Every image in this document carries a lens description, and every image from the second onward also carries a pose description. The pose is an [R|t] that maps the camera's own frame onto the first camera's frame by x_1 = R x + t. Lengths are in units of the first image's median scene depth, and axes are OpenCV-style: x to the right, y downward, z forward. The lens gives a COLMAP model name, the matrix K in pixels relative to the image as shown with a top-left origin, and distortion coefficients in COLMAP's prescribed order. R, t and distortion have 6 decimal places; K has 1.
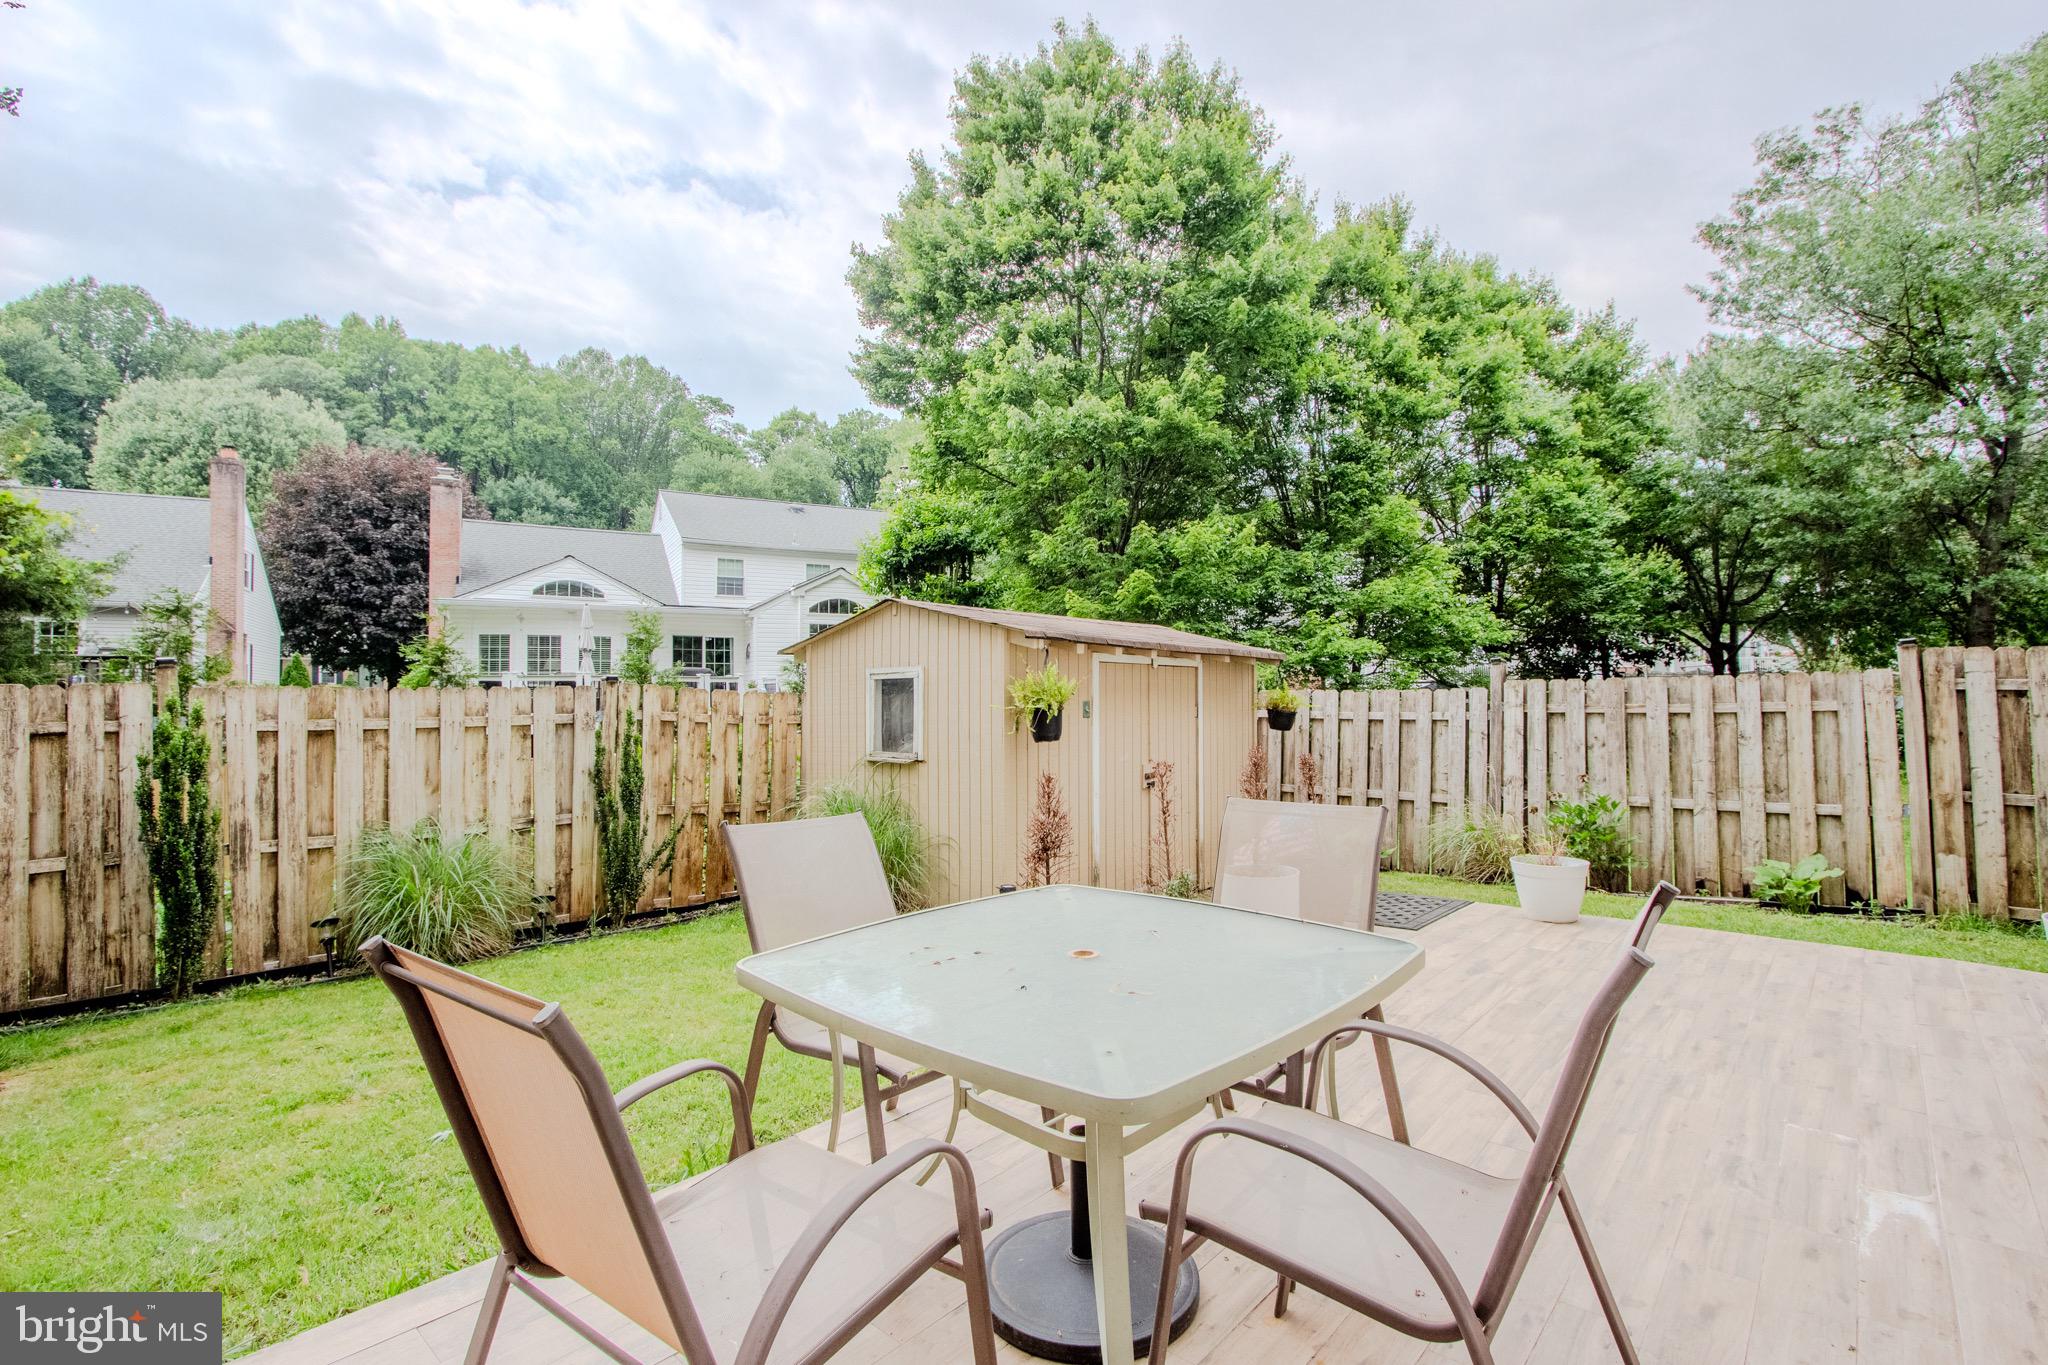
lens RADIAL K [[951.5, 0, 1028.3], [0, 951.5, 676.1], [0, 0, 1]] dist [-0.017728, 0.002753]
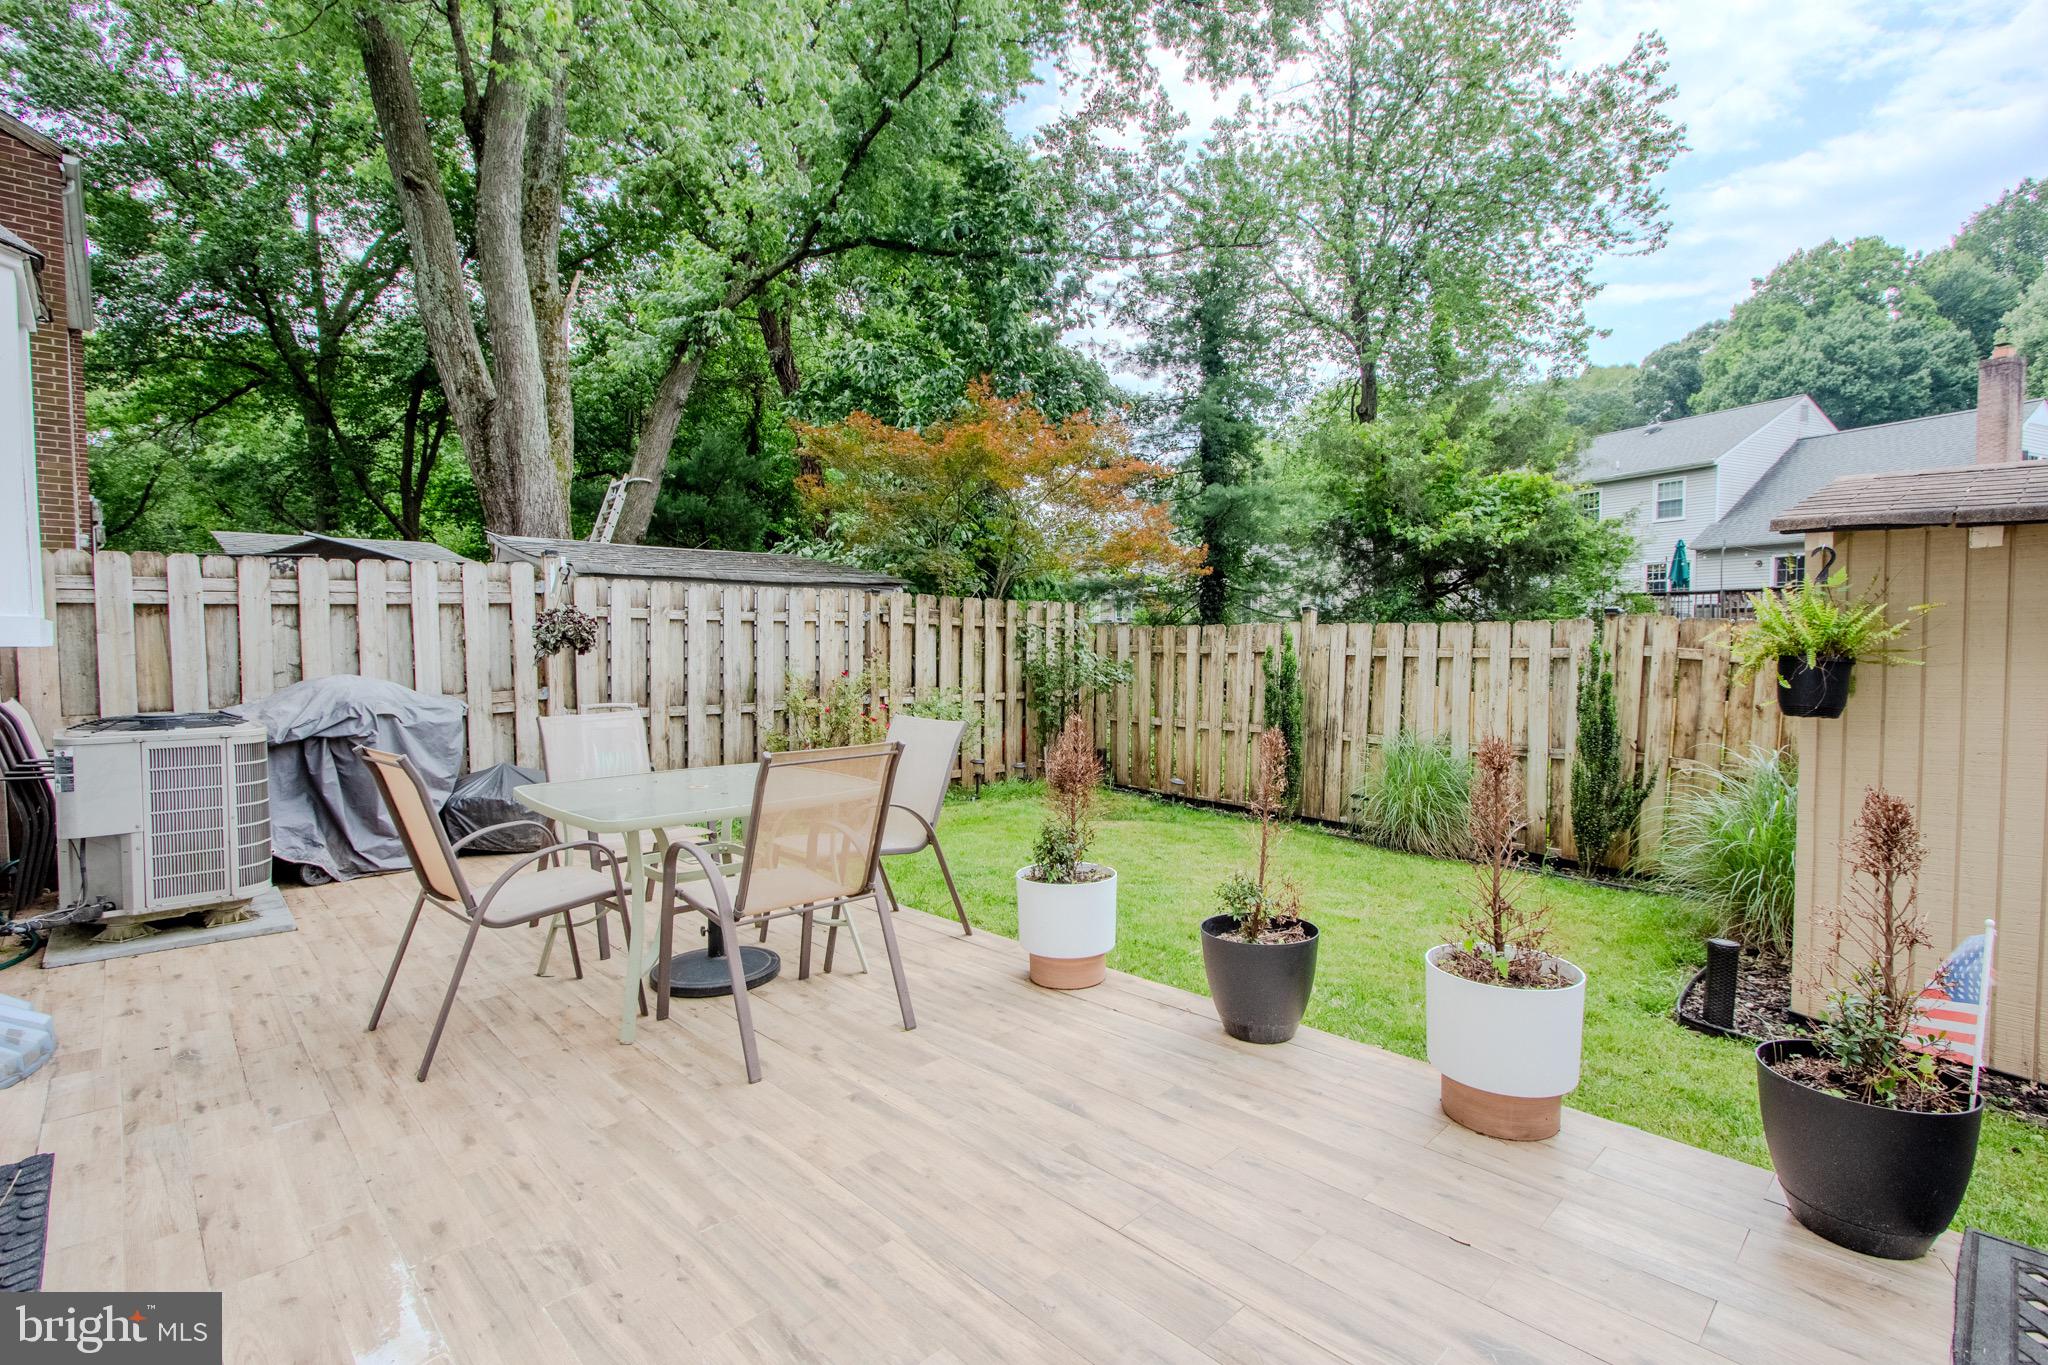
lens RADIAL K [[945.2, 0, 1028.5], [0, 945.2, 672.9], [0, 0, 1]] dist [-0.012517, 0.000529]
pose [[-0.070774, 0.049847, -0.996246, 0.185437], [0.030595, 0.998389, 0.047781, 0.001038], [0.997023, -0.027099, -0.072185, 0.181440]]
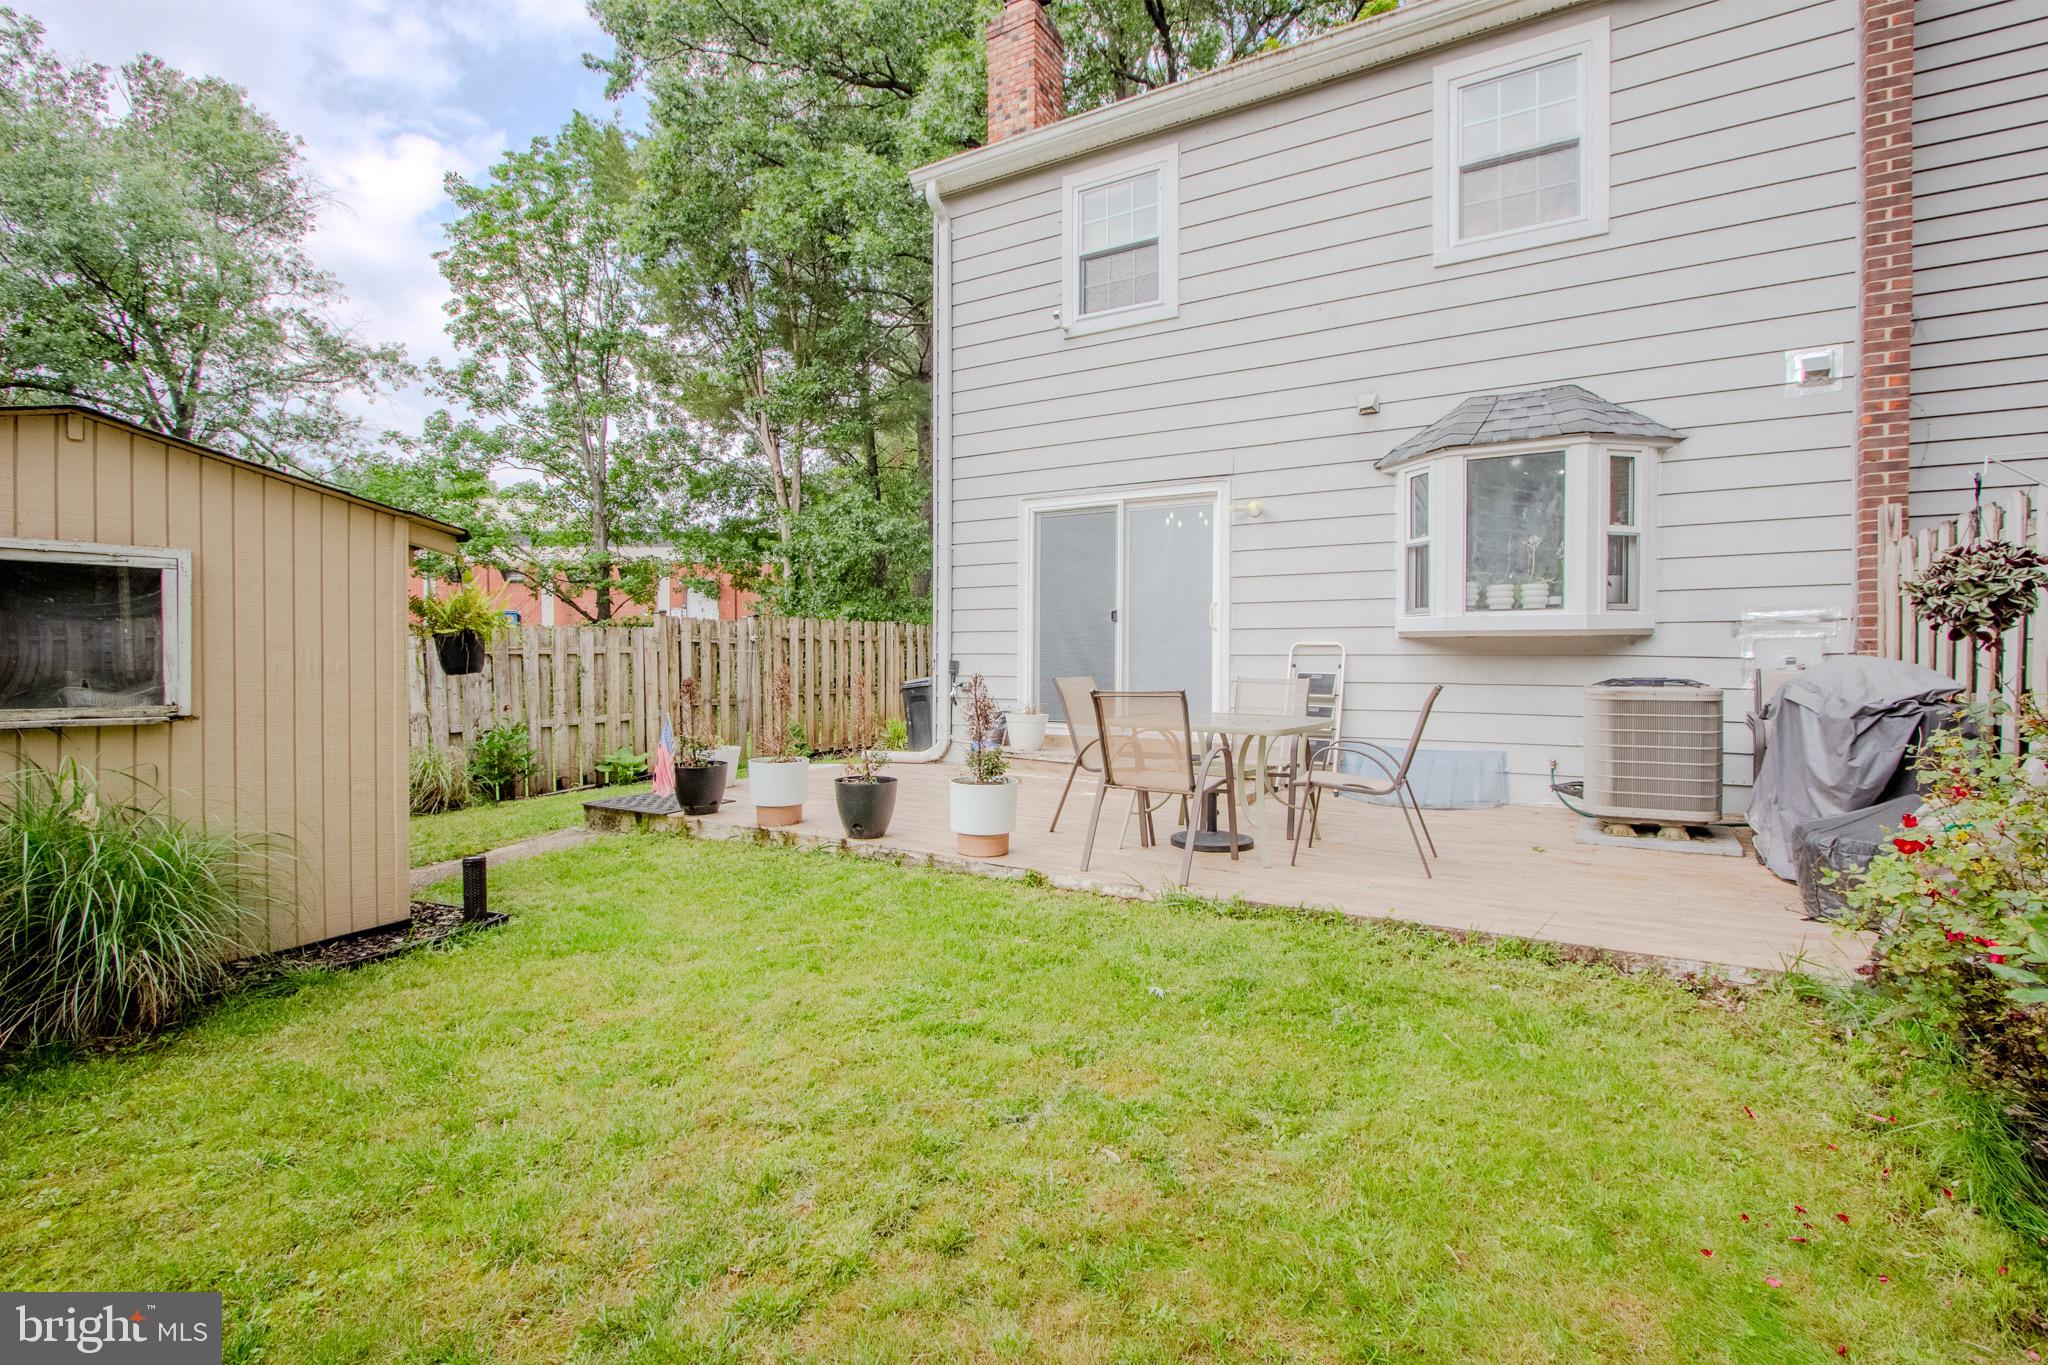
lens RADIAL K [[951.5, 0, 1028.3], [0, 951.5, 676.1], [0, 0, 1]] dist [-0.017728, 0.002753]
pose [[-0.183449, -0.007791, 0.982998, -0.264129], [-0.024085, 0.999704, 0.003428, 0.017701], [-0.982734, -0.023047, -0.183582, 0.212279]]
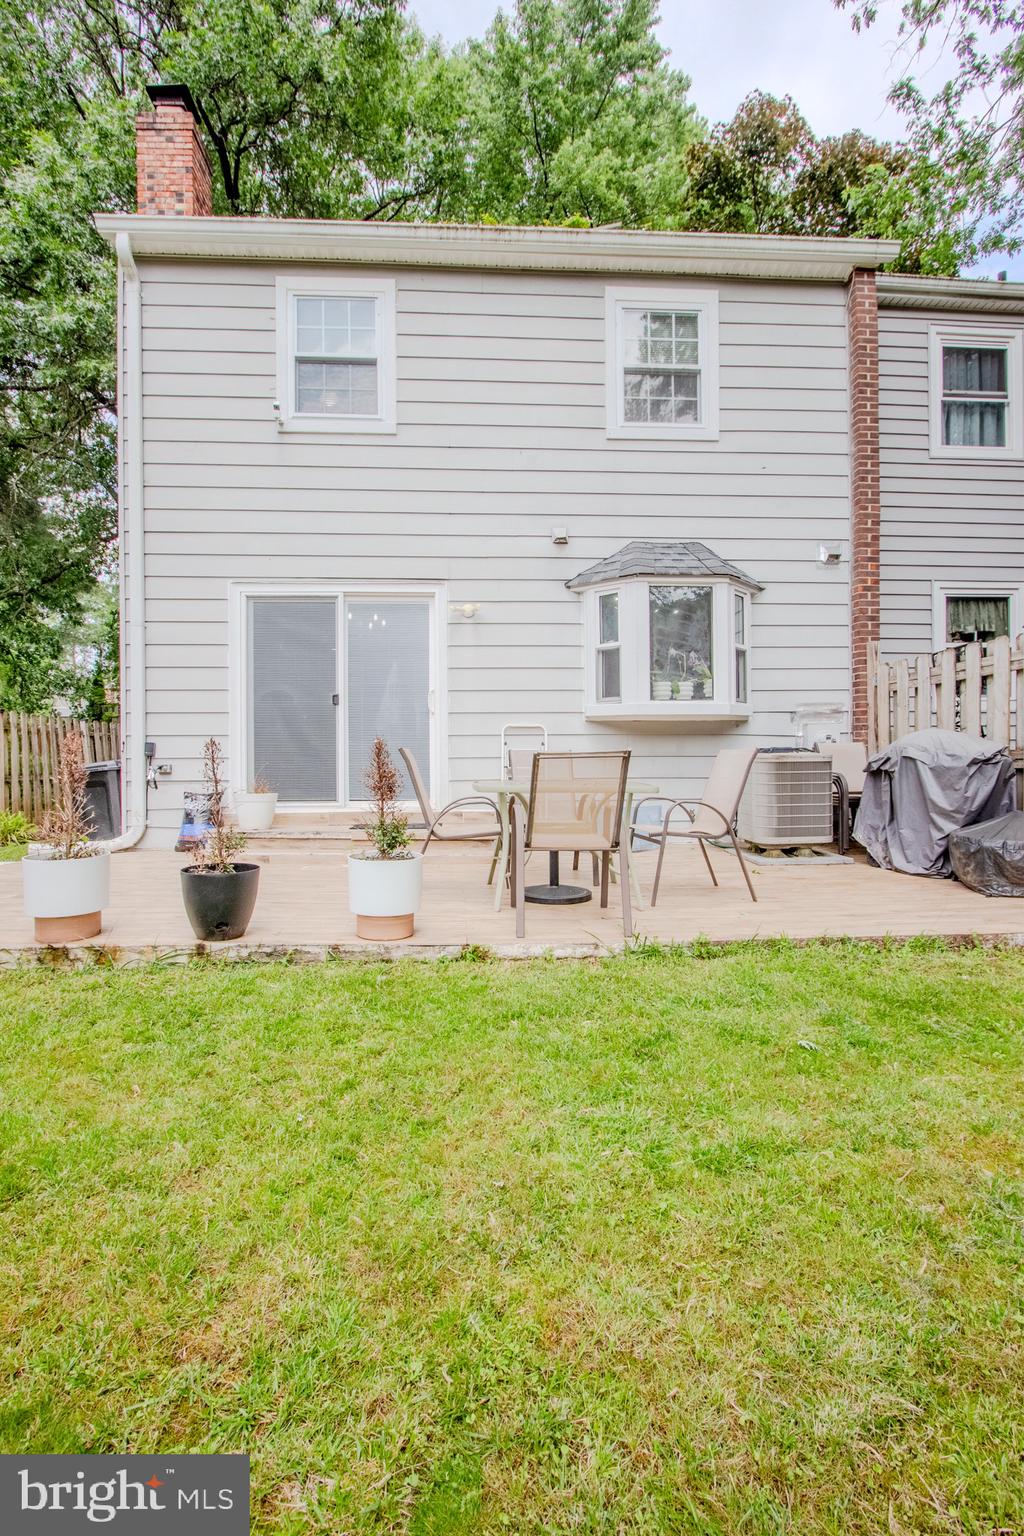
lens RADIAL K [[713.6, 0, 501.4], [0, 713.6, 766.5], [0, 0, 1]] dist [-0.017728, 0.002753]
pose [[-0.710588, 0.006008, 0.703583, -0.148026], [-0.003931, 0.999914, -0.012509, 0.027636], [-0.703598, -0.011655, -0.710503, 0.284756]]
